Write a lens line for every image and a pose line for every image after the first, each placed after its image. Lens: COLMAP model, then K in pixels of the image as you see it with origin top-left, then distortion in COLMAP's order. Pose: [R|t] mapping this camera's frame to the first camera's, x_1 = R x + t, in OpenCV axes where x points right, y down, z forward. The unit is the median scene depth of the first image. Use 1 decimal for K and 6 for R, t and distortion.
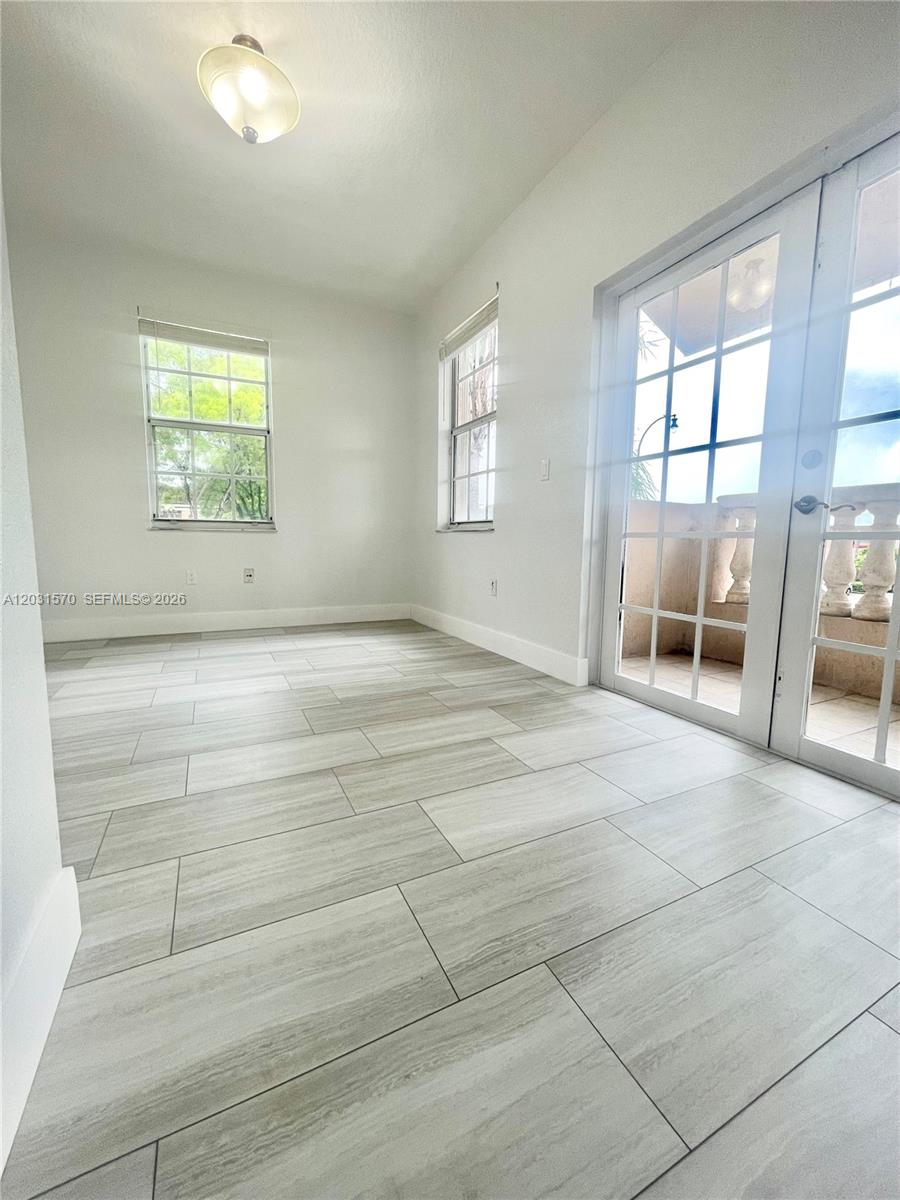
lens RADIAL K [[483.6, 0, 450.3], [0, 483.6, 597.2], [0, 0, 1]] dist [-0.001027, -0.000388]
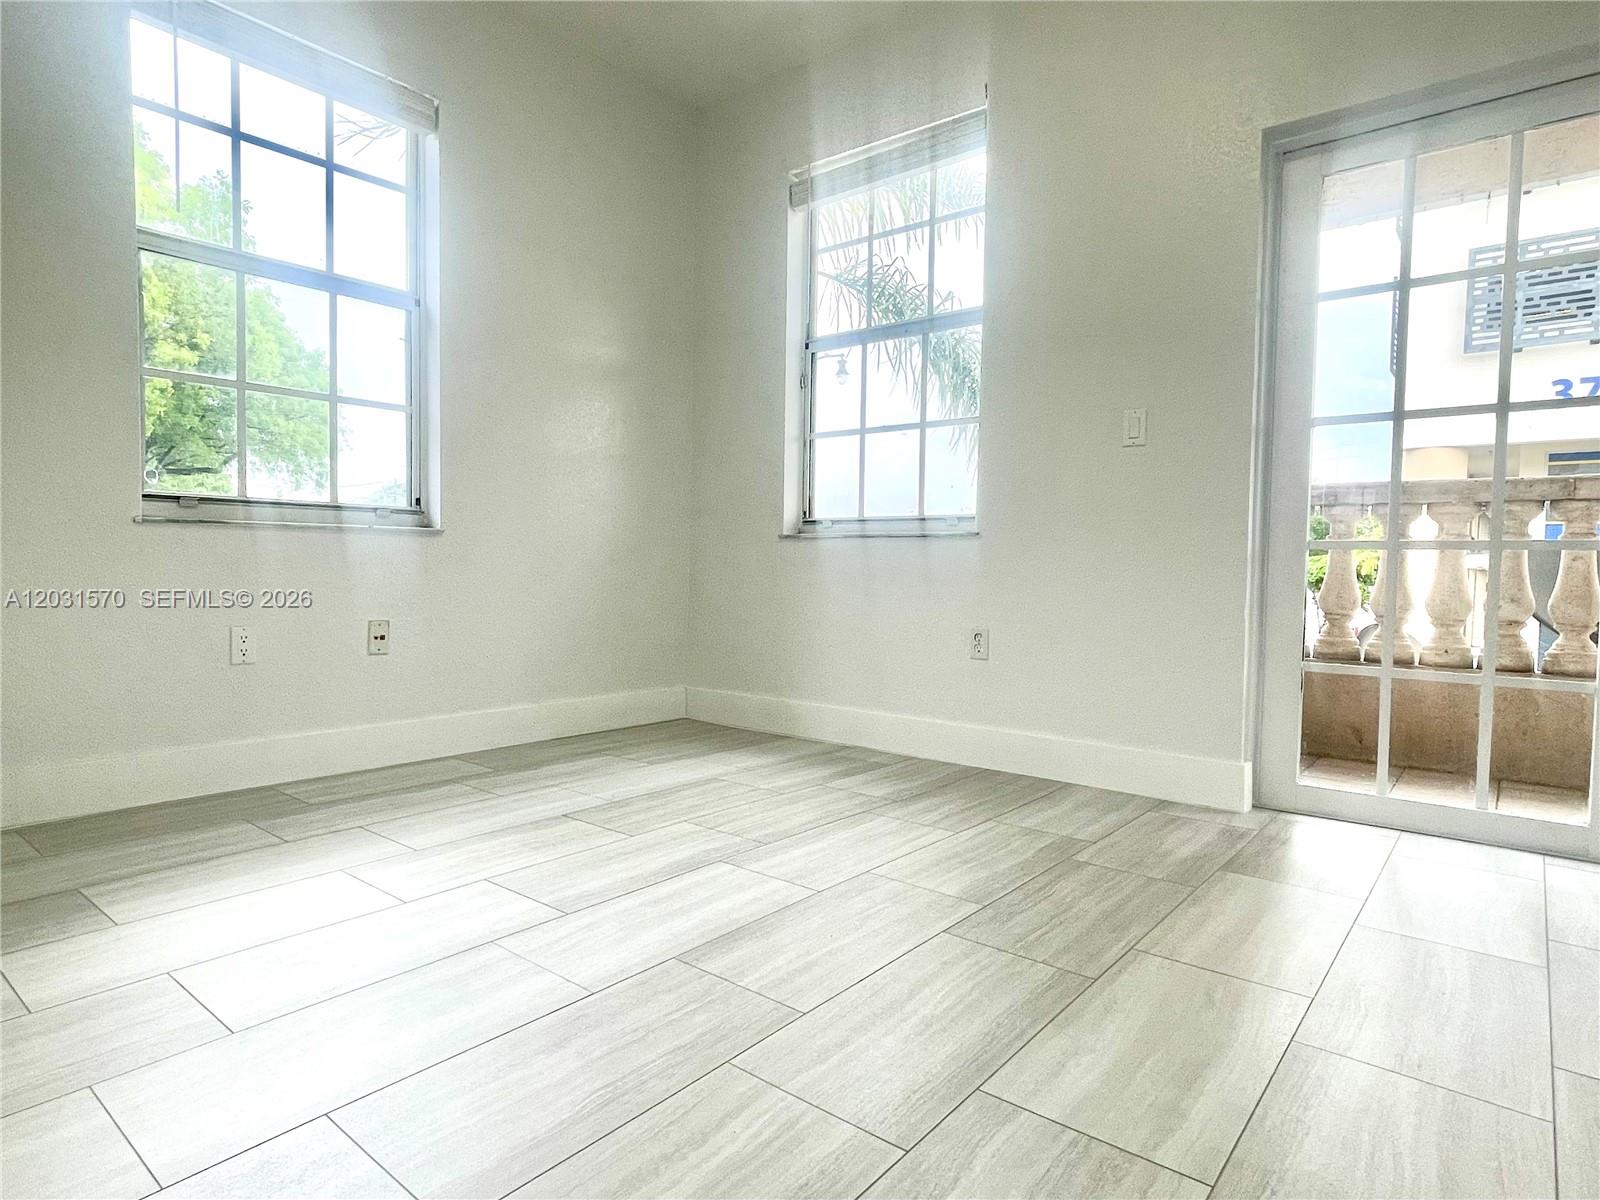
lens RADIAL K [[906.8, 0, 800.0], [0, 906.8, 600.0], [0, 0, 1]] dist [0.003072, 0.000379]
pose [[0.913912, -0.015291, 0.405625, -0.596183], [0.045506, 0.996850, -0.064951, -0.015457], [-0.403354, 0.077818, 0.911729, 0.223699]]
